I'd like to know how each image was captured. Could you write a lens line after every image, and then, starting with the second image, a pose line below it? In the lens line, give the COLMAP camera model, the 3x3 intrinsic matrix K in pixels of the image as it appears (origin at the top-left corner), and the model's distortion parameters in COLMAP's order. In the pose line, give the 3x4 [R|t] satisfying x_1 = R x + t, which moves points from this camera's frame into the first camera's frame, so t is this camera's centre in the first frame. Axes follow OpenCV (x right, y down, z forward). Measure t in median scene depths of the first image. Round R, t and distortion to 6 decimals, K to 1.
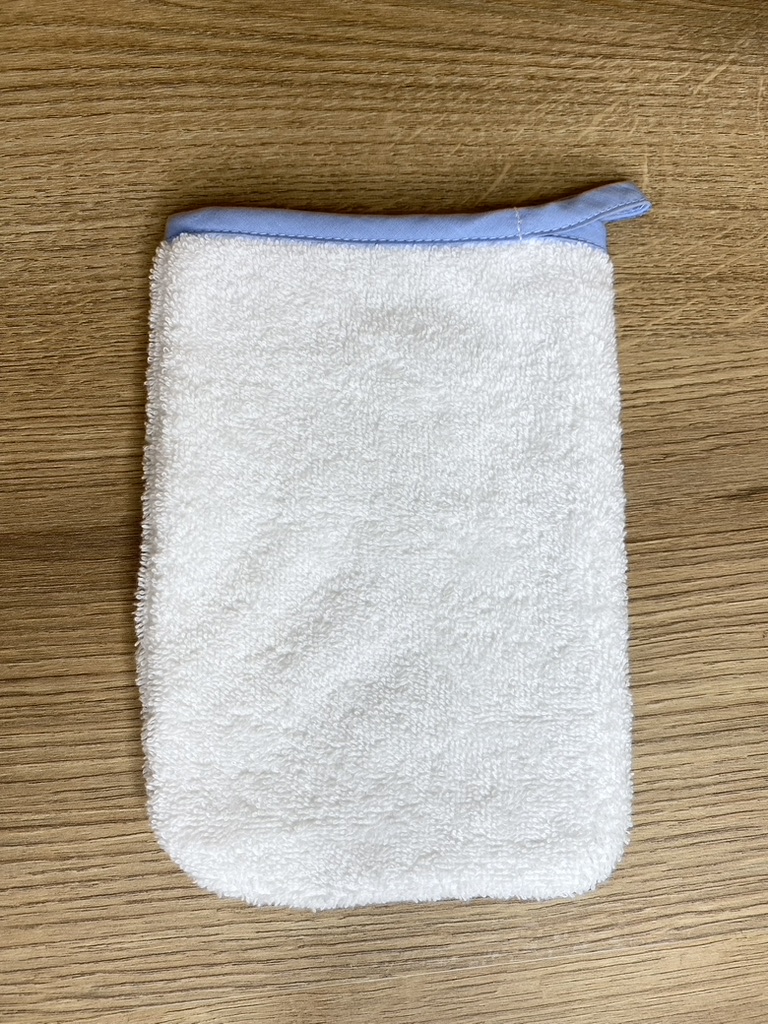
lens RADIAL K [[762.0, 0, 381.2], [0, 762.0, 510.7], [0, 0, 1]] dist [-0.005815, 0.008429]
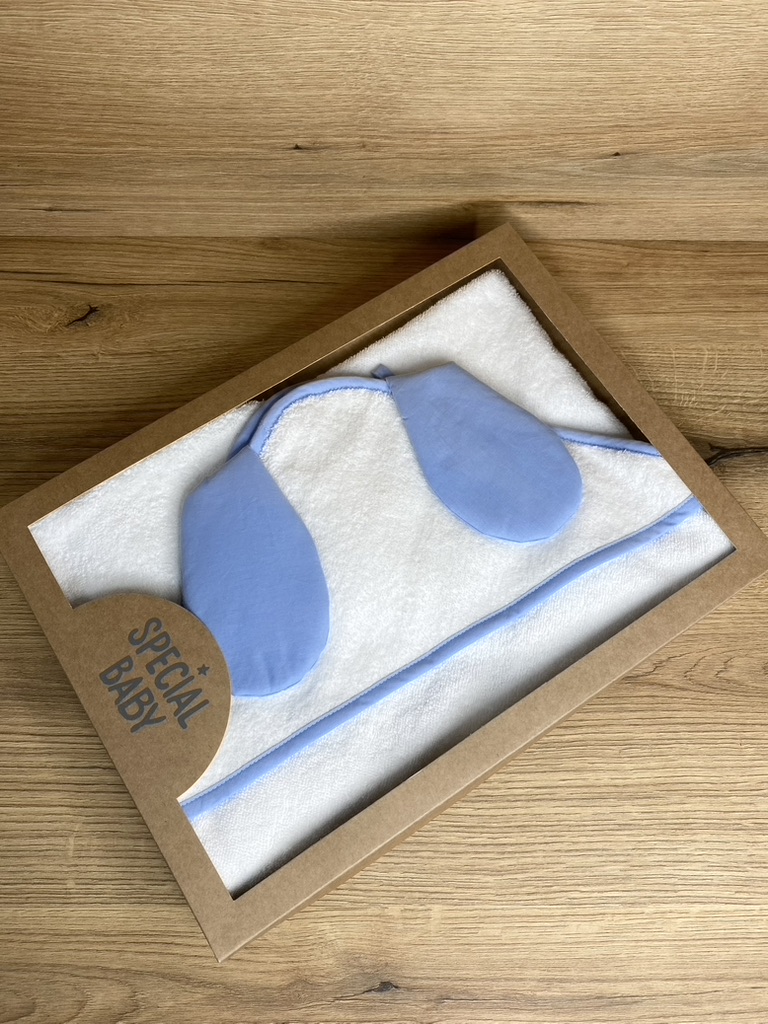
lens RADIAL K [[816.9, 0, 377.6], [0, 816.9, 508.8], [0, 0, 1]] dist [-0.007846, 0.013389]
pose [[0.995231, 0.059666, -0.077167, -0.006321], [-0.077535, 0.963915, -0.254667, 0.148298], [0.059187, 0.259436, 0.963945, -1.325335]]
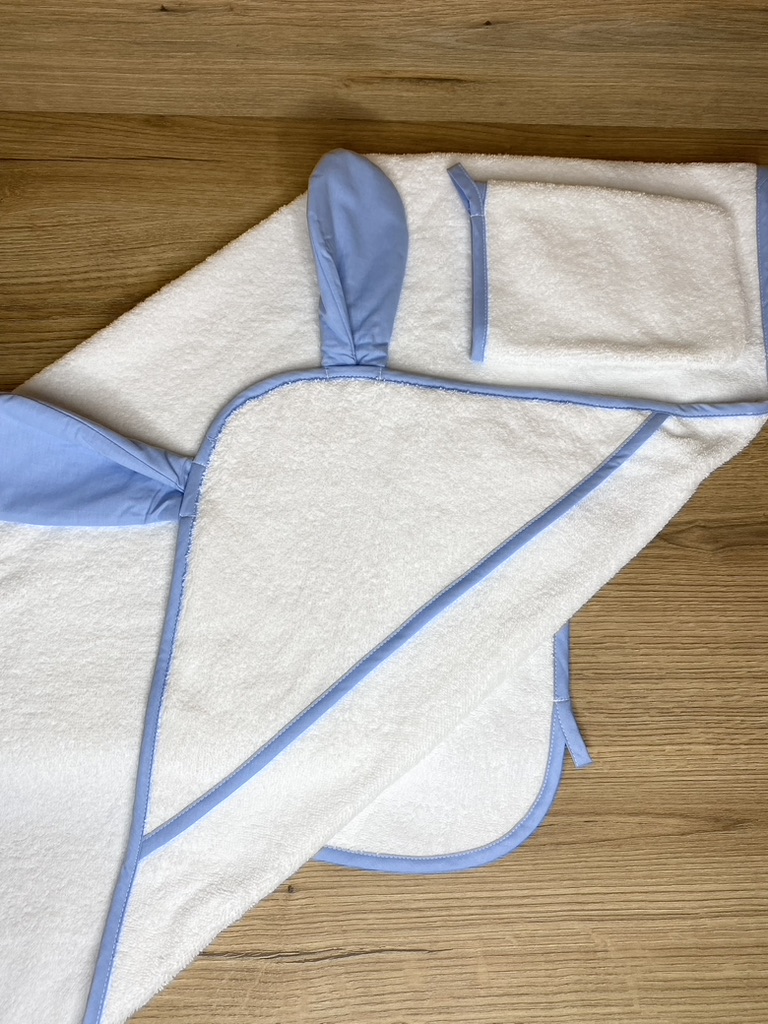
lens RADIAL K [[762.0, 0, 389.7], [0, 762.0, 507.1], [0, 0, 1]] dist [-0.005815, 0.008429]
pose [[0.996605, 0.067689, -0.046871, 0.366029], [-0.075287, 0.979654, -0.186038, 0.307275], [0.033325, 0.188936, 0.981424, -1.171369]]
